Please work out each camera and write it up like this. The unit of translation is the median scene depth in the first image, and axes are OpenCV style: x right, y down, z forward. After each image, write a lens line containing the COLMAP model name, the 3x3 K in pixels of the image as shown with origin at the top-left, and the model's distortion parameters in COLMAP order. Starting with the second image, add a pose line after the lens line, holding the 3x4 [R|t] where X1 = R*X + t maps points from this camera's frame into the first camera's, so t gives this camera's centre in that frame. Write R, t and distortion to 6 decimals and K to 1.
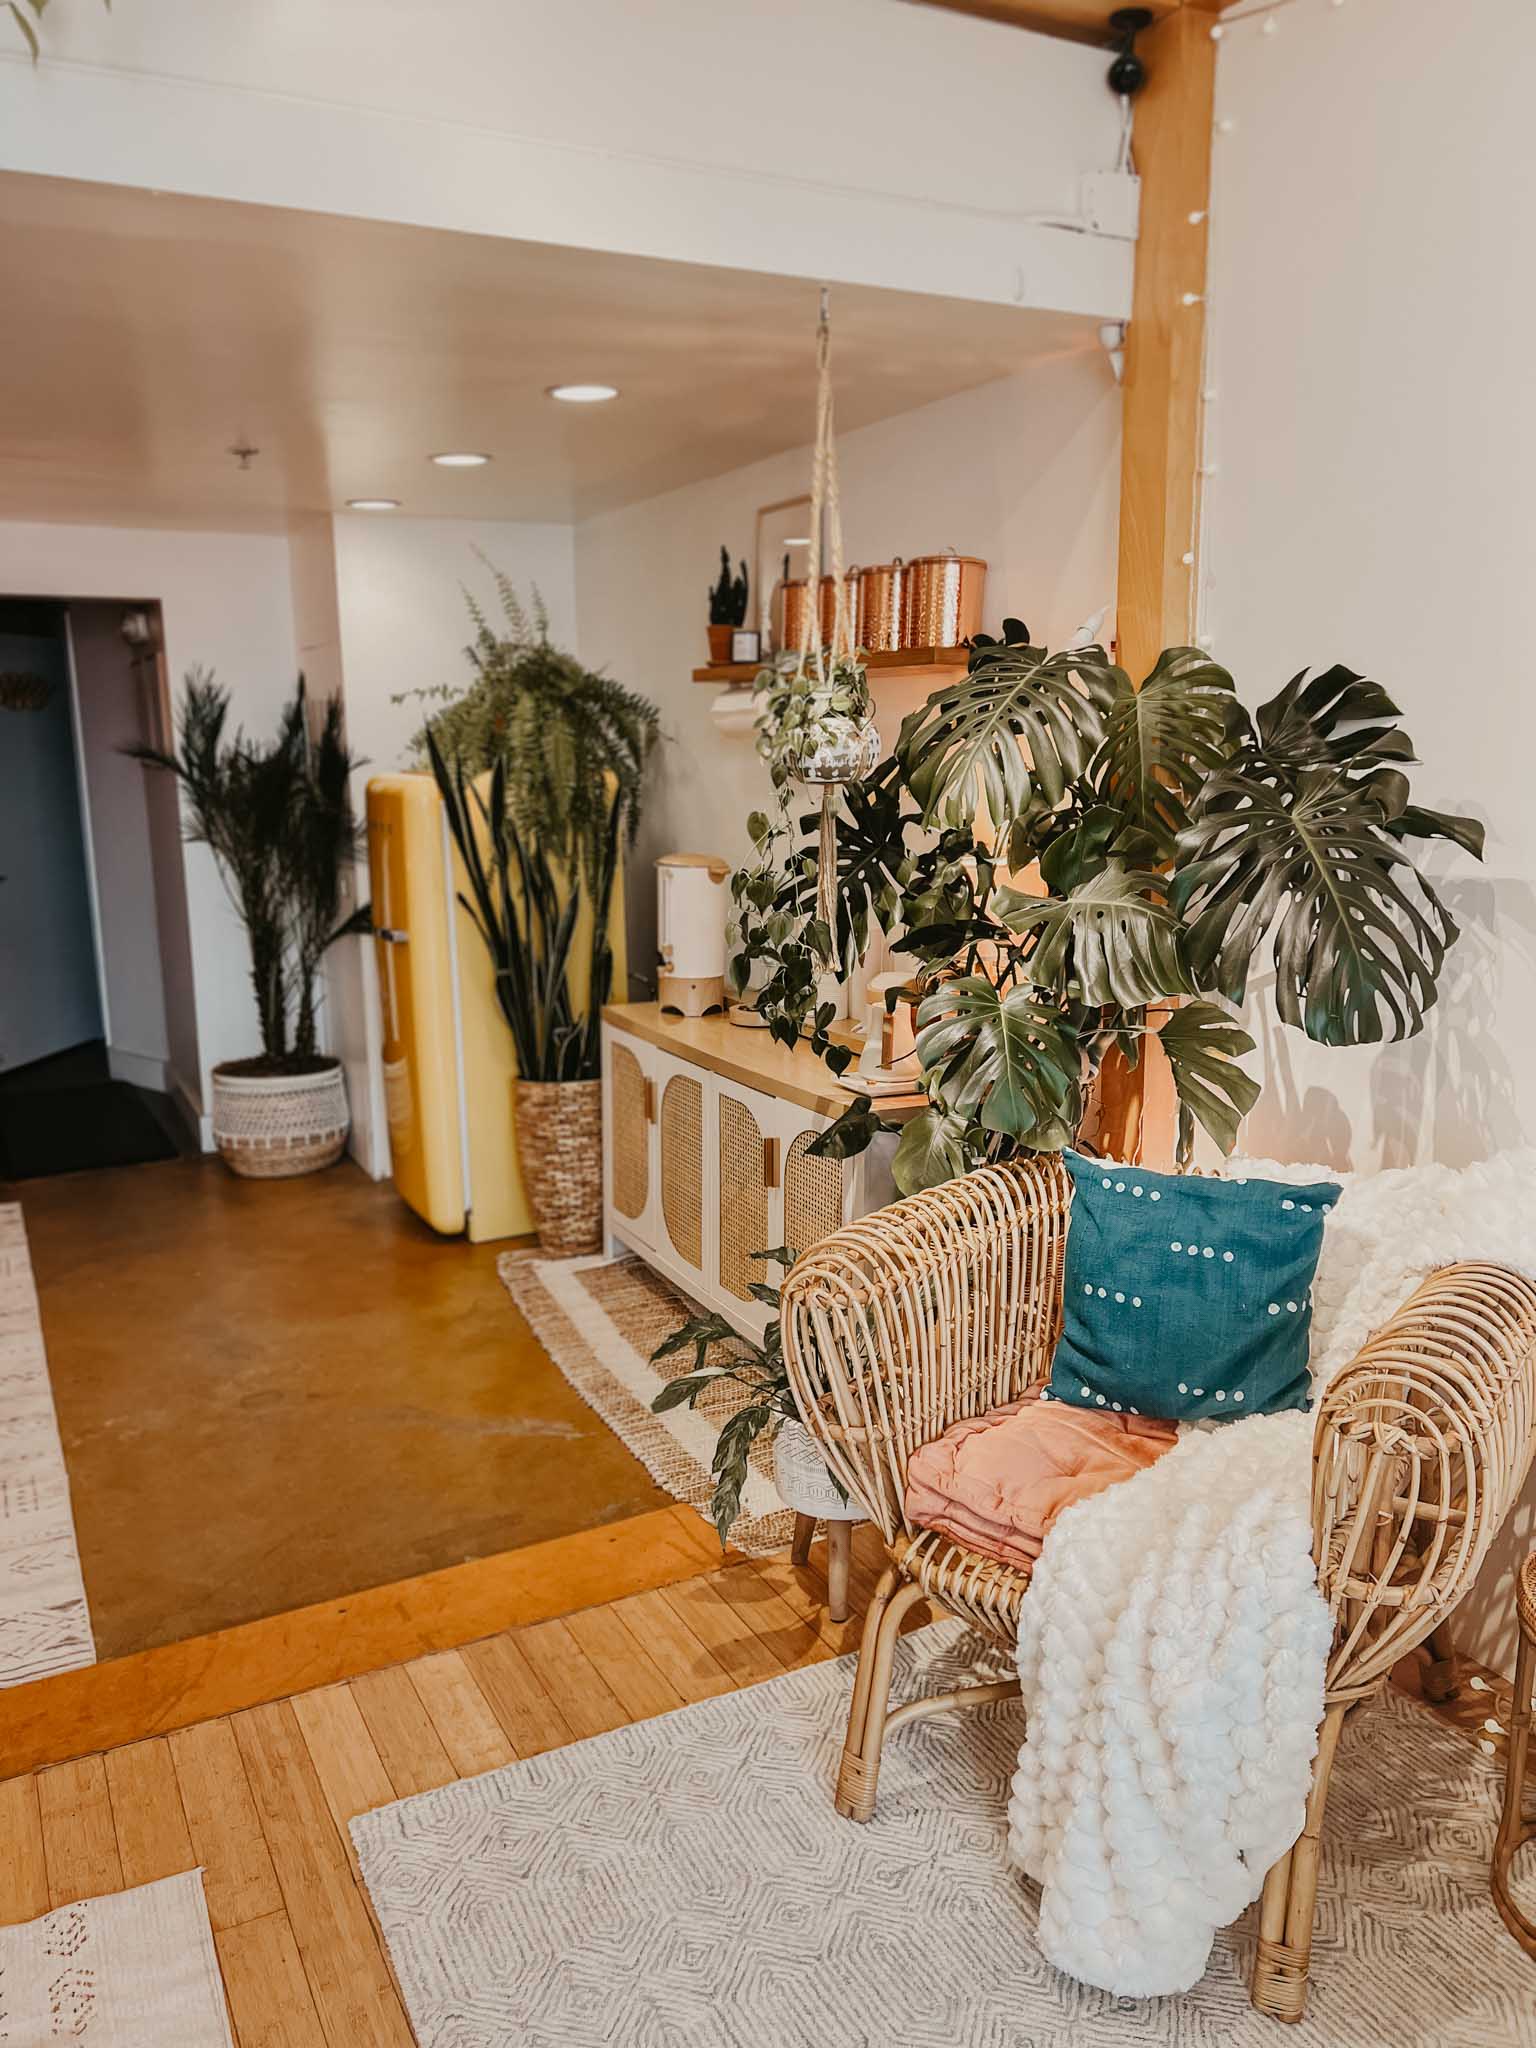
lens RADIAL K [[1547.9, 0, 767.9], [0, 1547.9, 1035.7], [0, 0, 1]] dist [-0.005930, -0.004972]
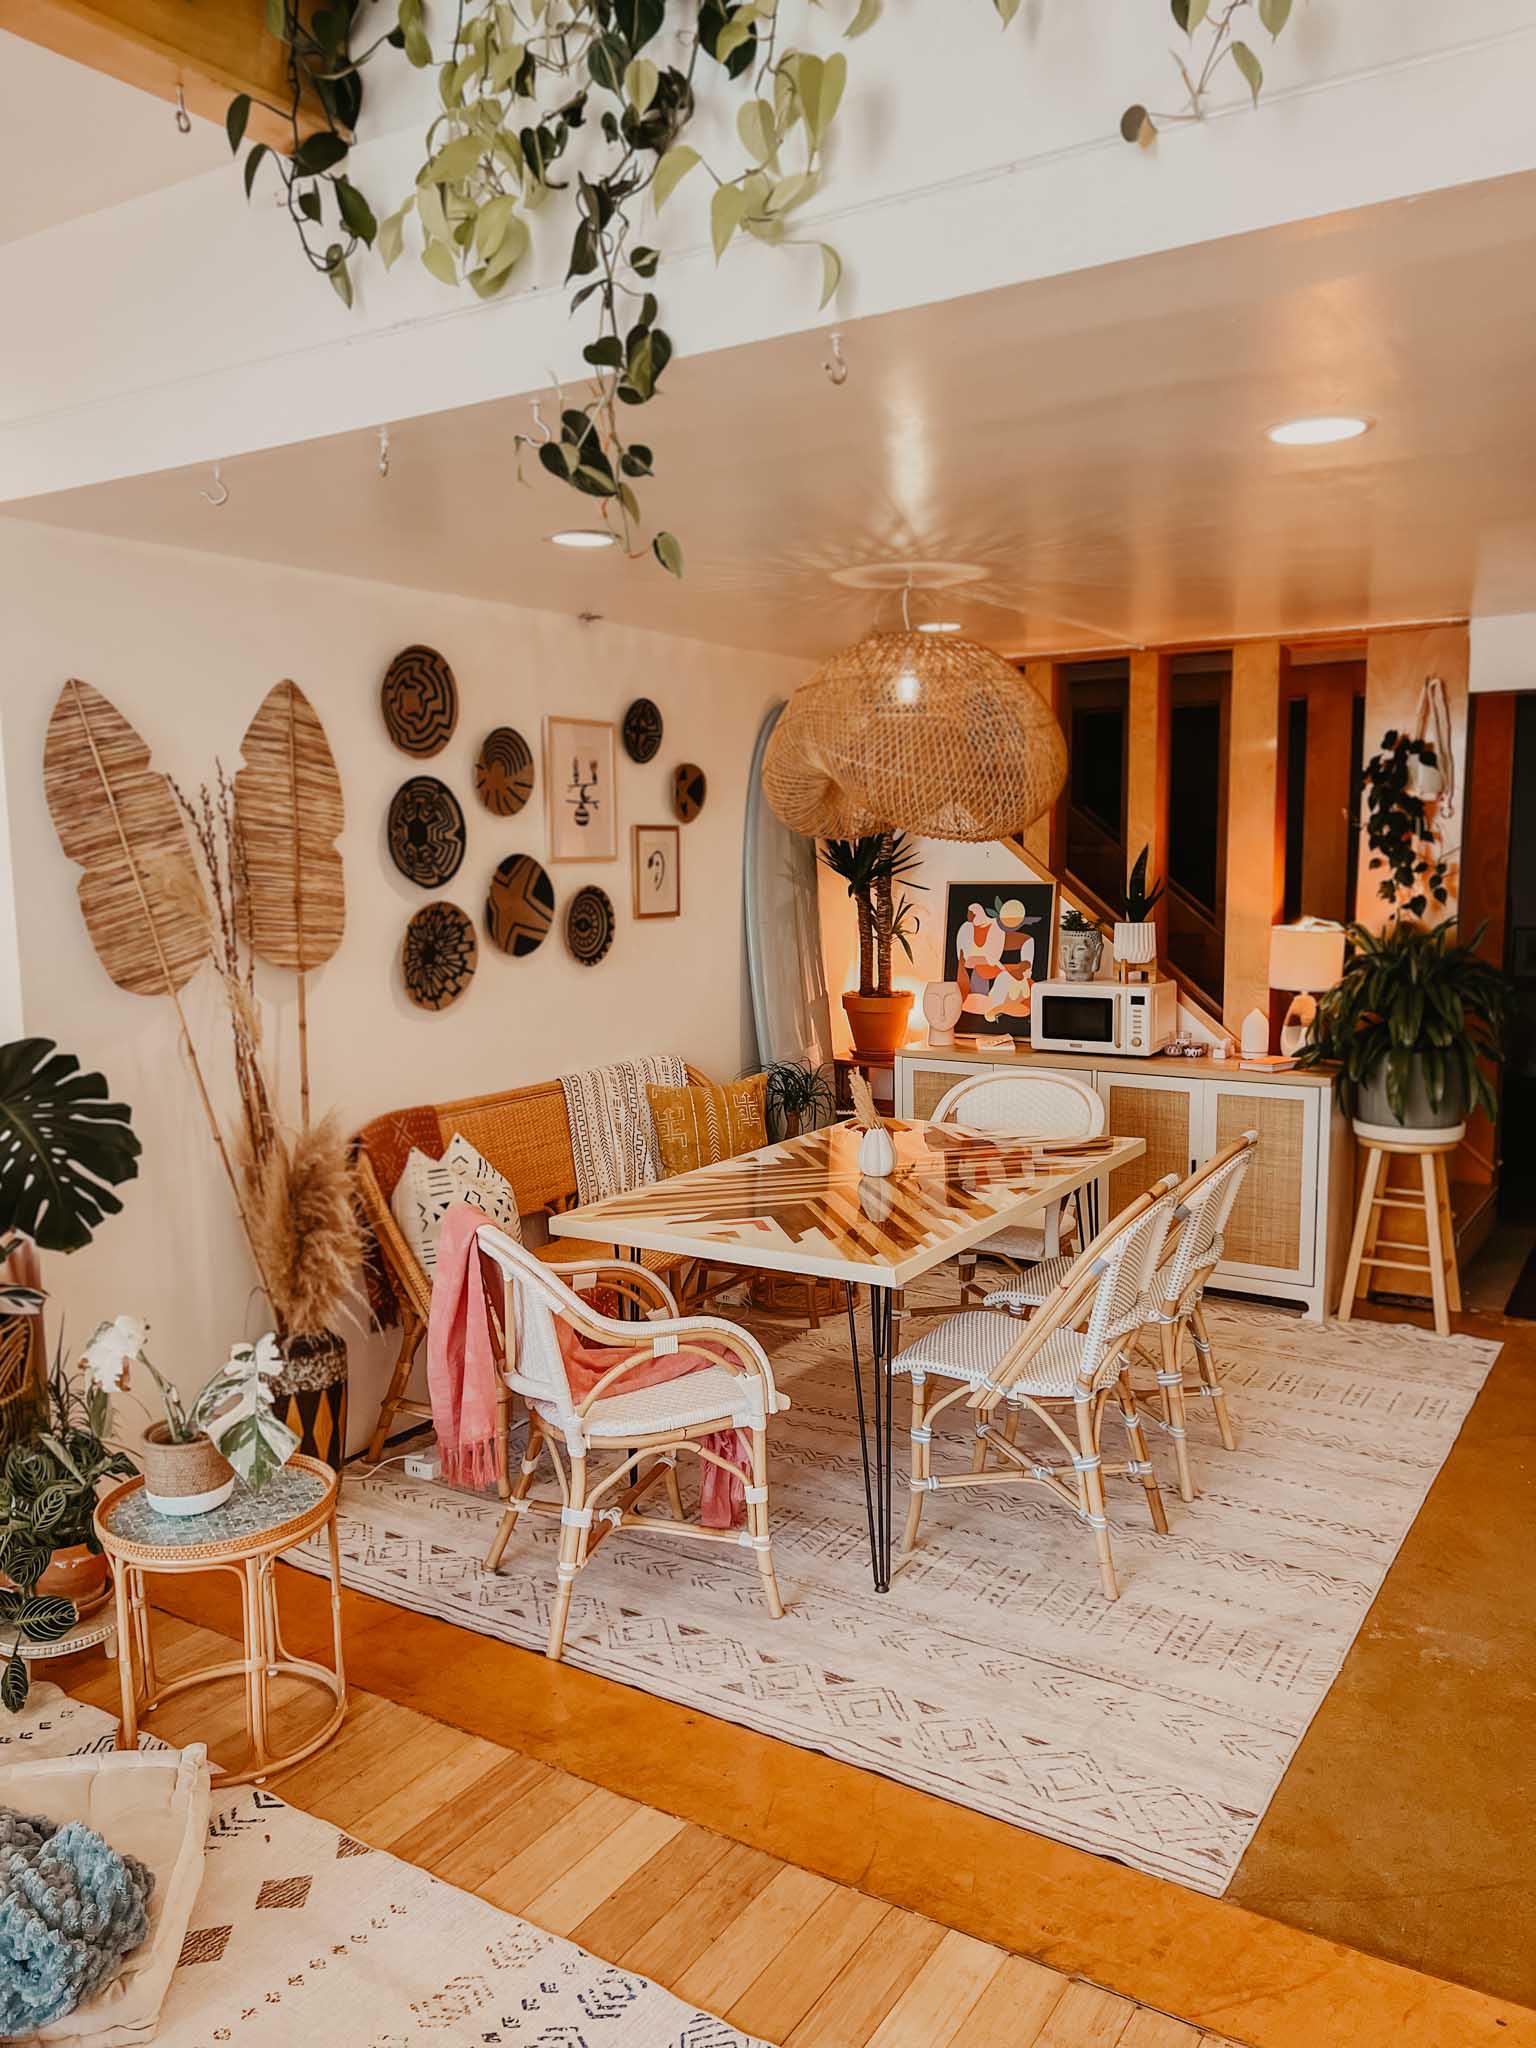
lens RADIAL K [[1547.9, 0, 760.5], [0, 1547.9, 1016.1], [0, 0, 1]] dist [-0.005930, -0.004972]
pose [[0.483587, 0.097566, -0.869842, 0.131630], [-0.159462, 0.986958, 0.022050, -0.055558], [0.860648, 0.128043, 0.492838, 0.250190]]
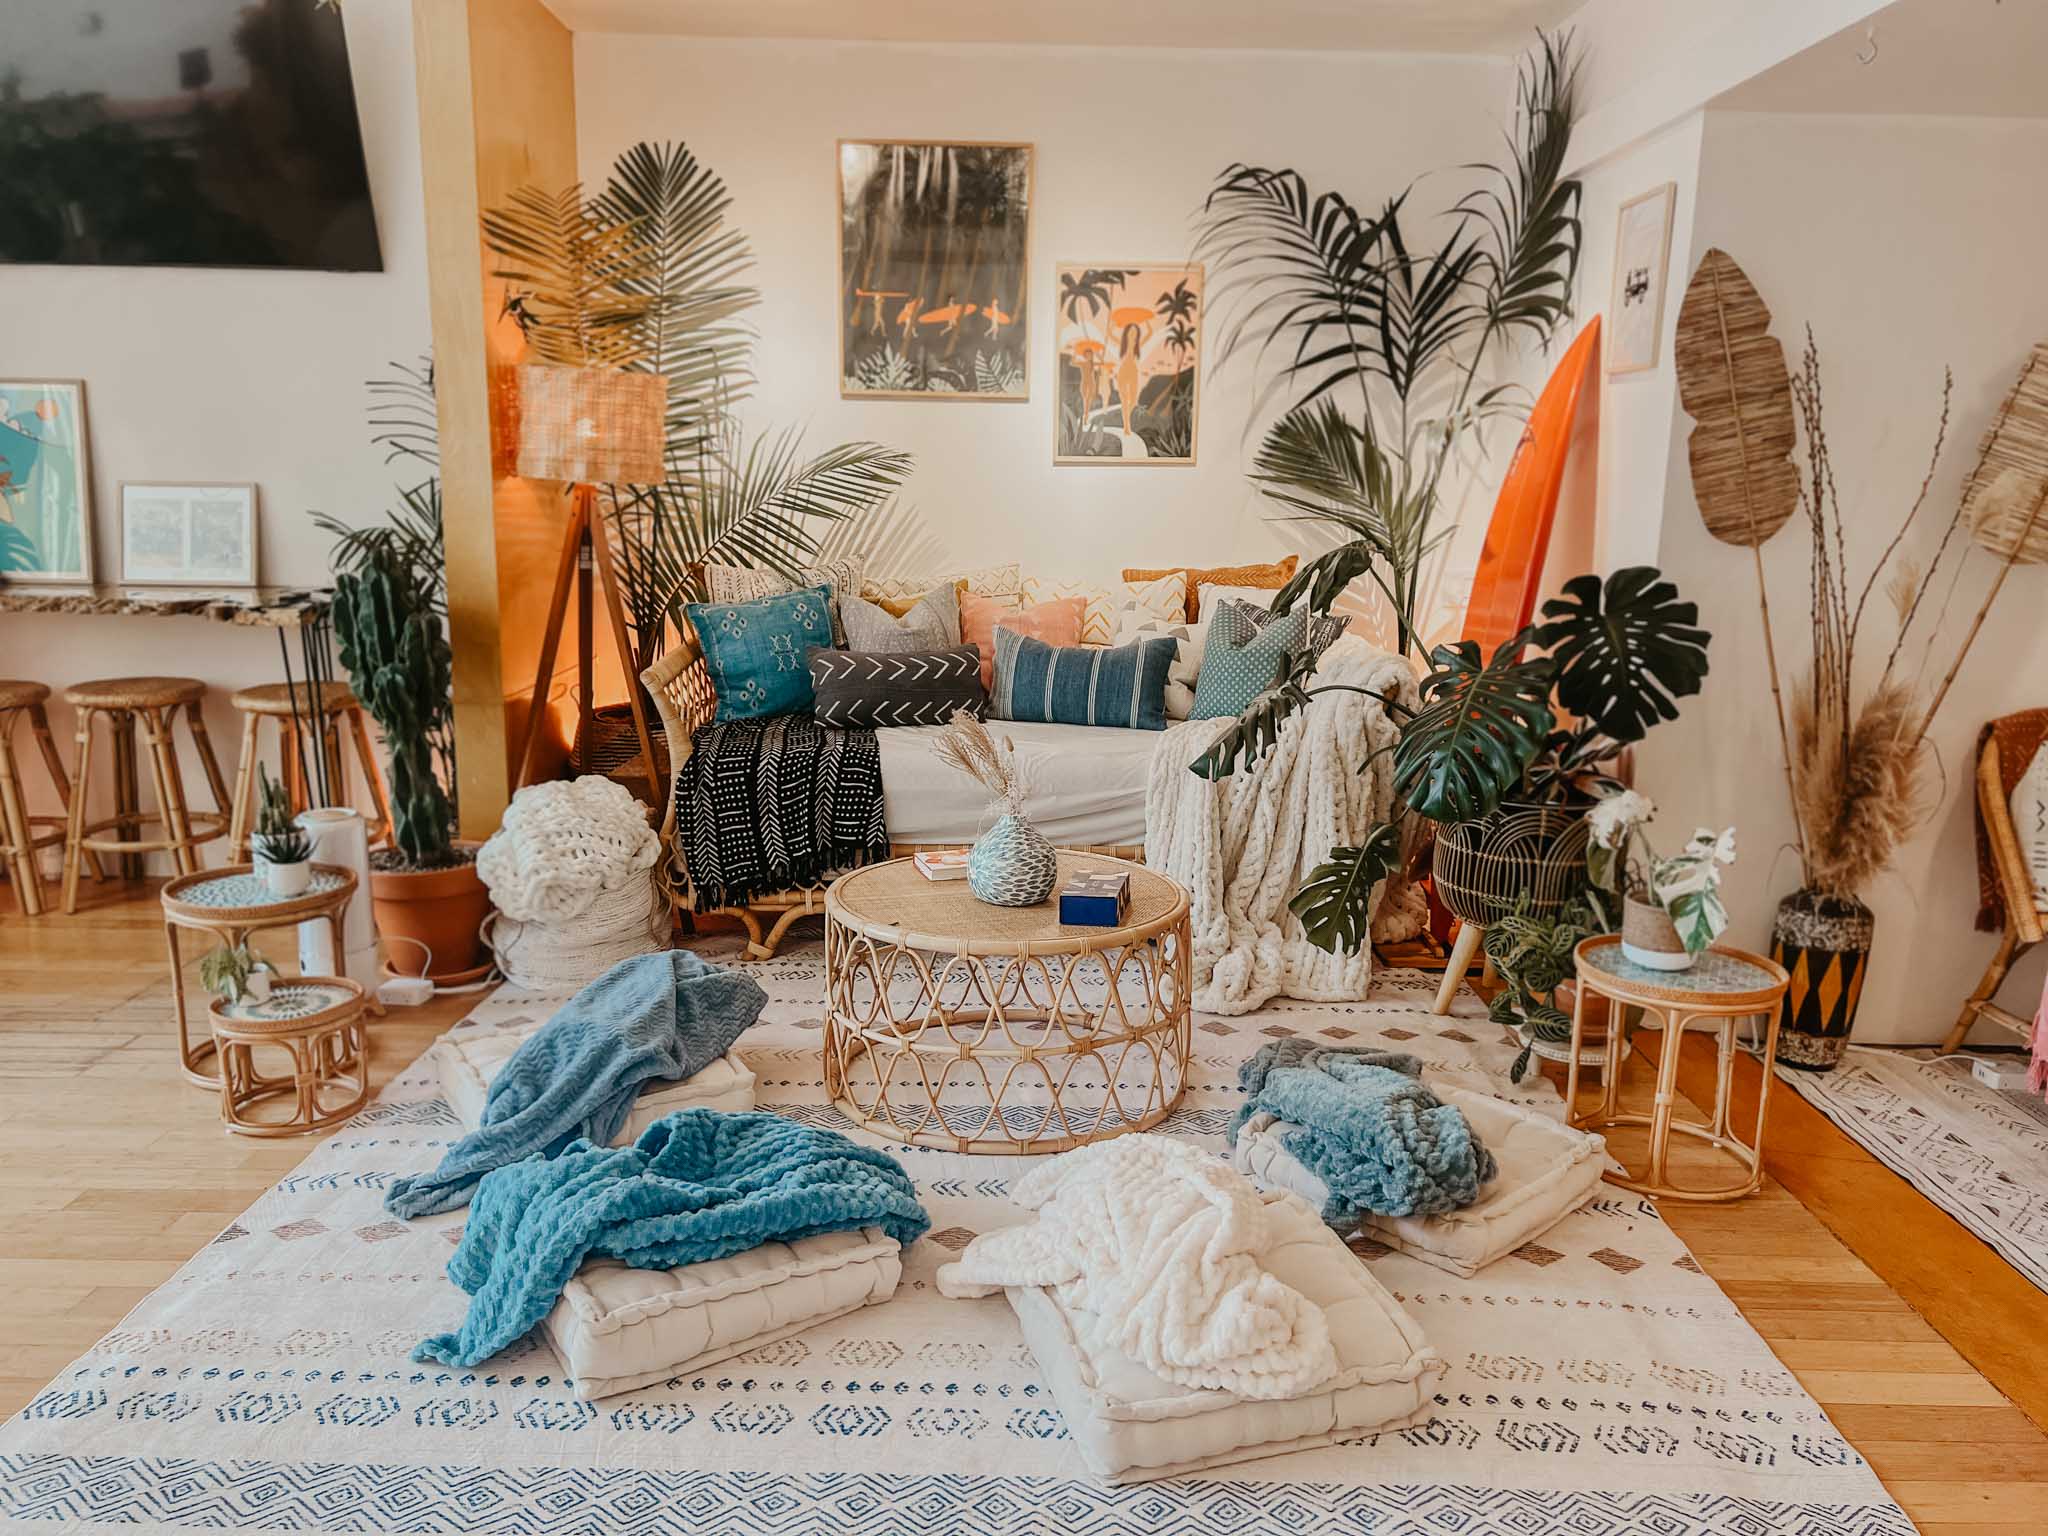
lens RADIAL K [[1547.9, 0, 1031.5], [0, 1547.9, 764.7], [0, 0, 1]] dist [-0.005930, -0.004972]
pose [[-0.463490, 0.169036, -0.869830, 0.315477], [-0.192686, 0.938920, 0.285135, -0.049721], [0.864898, 0.299762, -0.402609, 0.458836]]
